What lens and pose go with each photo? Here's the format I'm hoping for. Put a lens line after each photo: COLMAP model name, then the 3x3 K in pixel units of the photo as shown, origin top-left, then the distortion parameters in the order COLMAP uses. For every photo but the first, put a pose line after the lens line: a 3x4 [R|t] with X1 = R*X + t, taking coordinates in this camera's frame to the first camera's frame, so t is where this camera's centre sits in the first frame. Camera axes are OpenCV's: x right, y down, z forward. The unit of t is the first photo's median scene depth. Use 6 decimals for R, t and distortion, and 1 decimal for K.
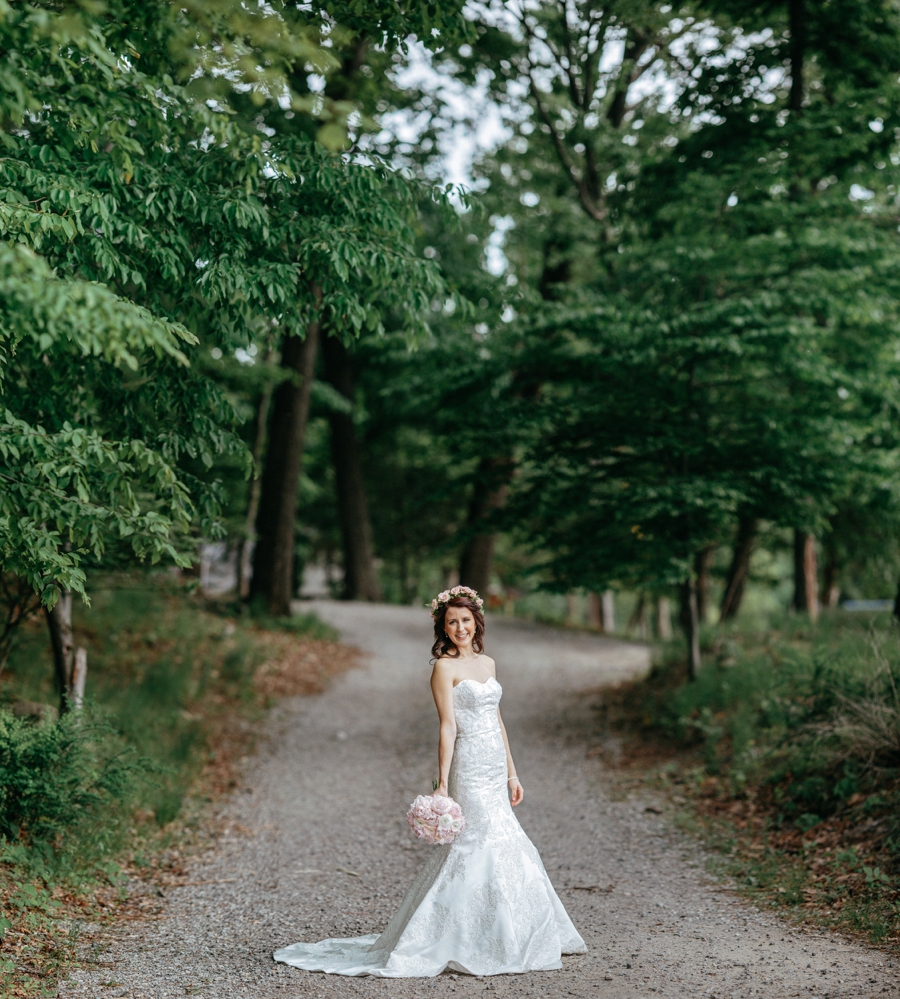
lens RADIAL K [[3400.0, 0, 450.0], [0, 3400.0, 499.5], [0, 0, 1]] dist [1.081098, -24.589924]
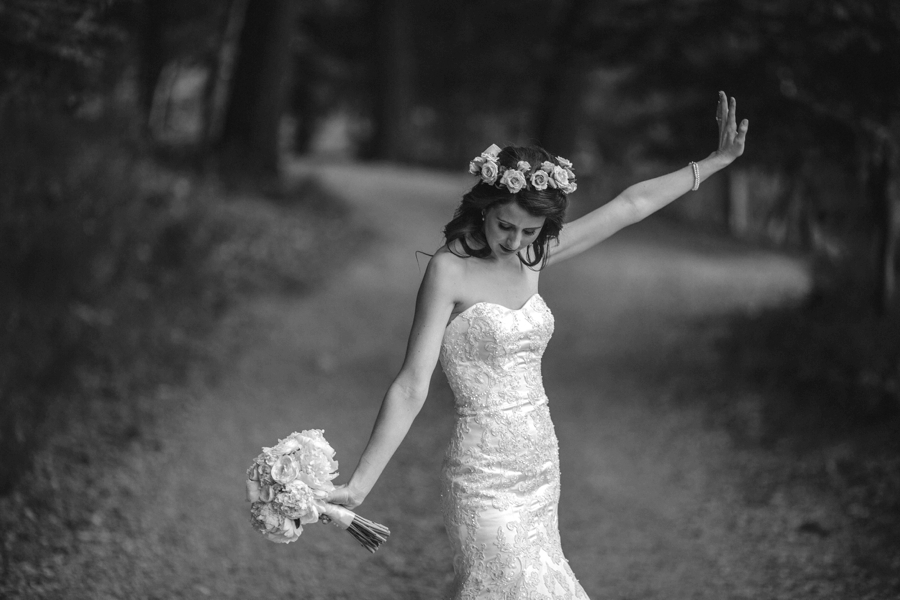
lens RADIAL K [[3459.4, 0, 450.0], [0, 3459.4, 300.0], [0, 0, 1]] dist [0.077504, -1.459873]
pose [[0.997444, 0.067223, -0.024217, 0.007160], [-0.065625, 0.995939, 0.061639, 0.017055], [0.028262, -0.059892, 0.997805, 0.381511]]
